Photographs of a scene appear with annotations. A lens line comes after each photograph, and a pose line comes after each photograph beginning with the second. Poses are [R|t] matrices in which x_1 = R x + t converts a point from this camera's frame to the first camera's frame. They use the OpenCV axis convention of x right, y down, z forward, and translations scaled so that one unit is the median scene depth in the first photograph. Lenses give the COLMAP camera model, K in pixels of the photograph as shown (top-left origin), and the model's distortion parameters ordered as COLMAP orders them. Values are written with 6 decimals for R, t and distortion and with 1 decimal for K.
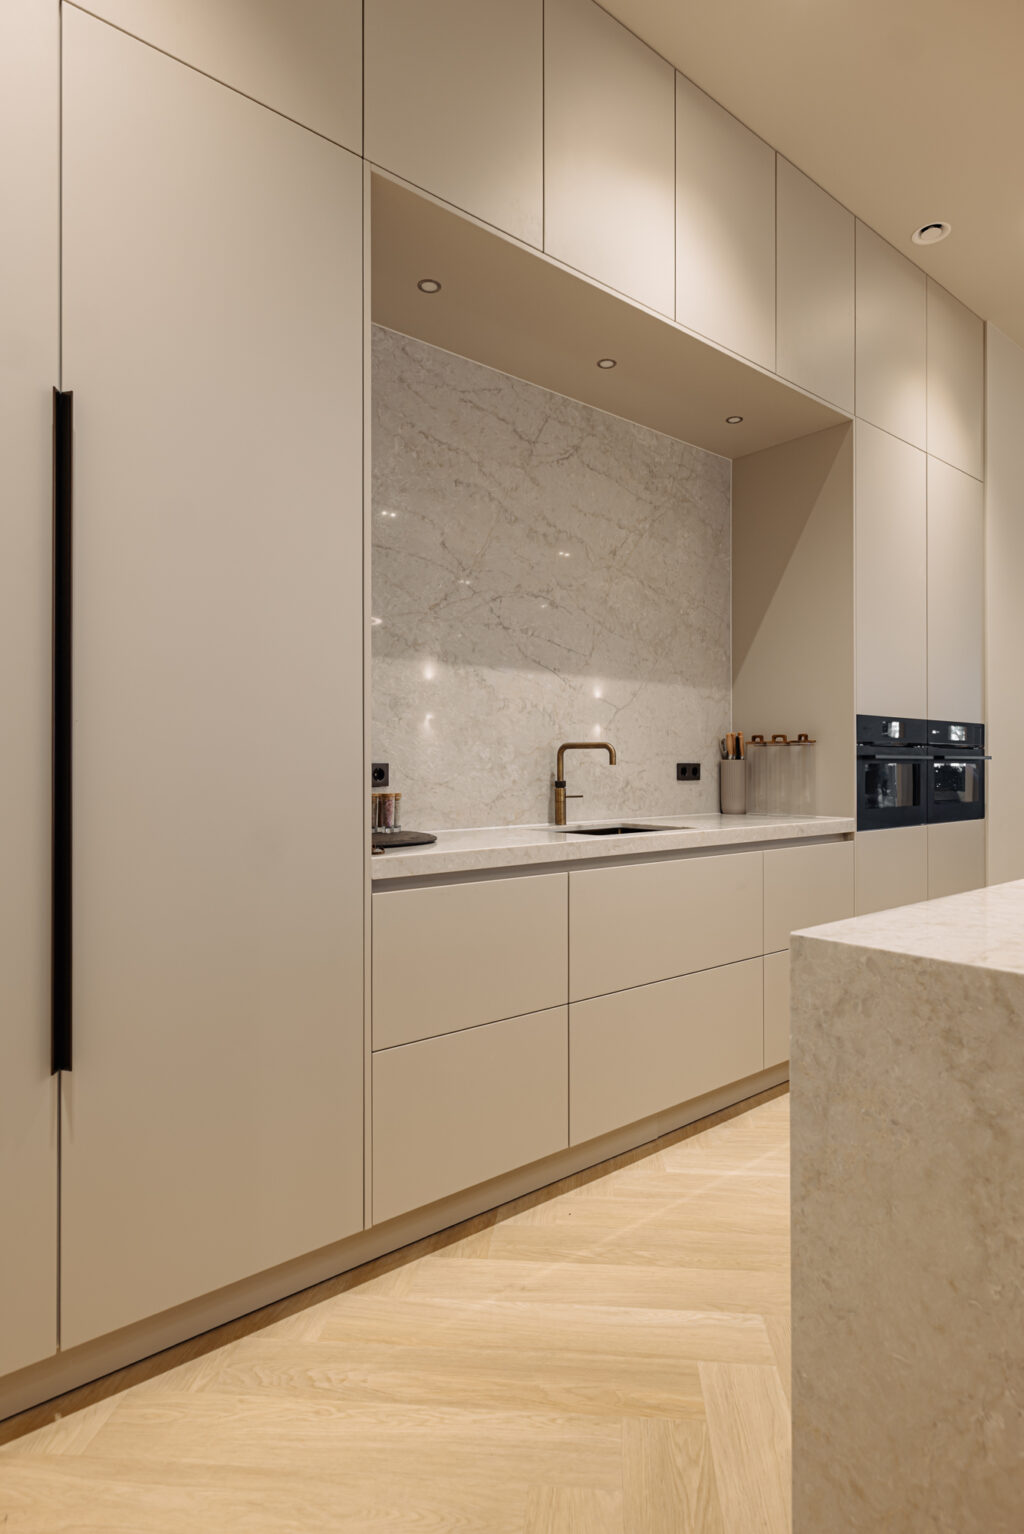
lens RADIAL K [[838.8, 0, 529.0], [0, 838.8, 762.1], [0, 0, 1]] dist [0.000854, 0.000768]
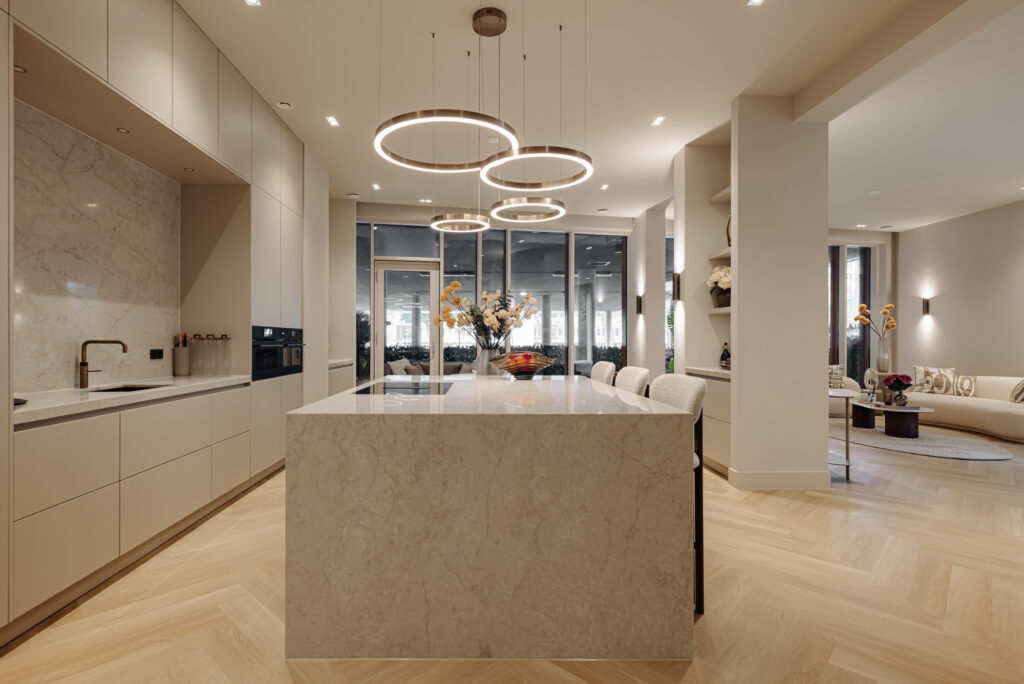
lens RADIAL K [[514.6, 0, 486.4], [0, 514.6, 340.5], [0, 0, 1]] dist [0.005653, -0.001678]
pose [[0.635079, 0.001951, 0.772444, -0.241353], [-0.006526, 0.999975, 0.002841, -0.028560], [-0.772419, -0.006845, 0.635076, -0.280935]]
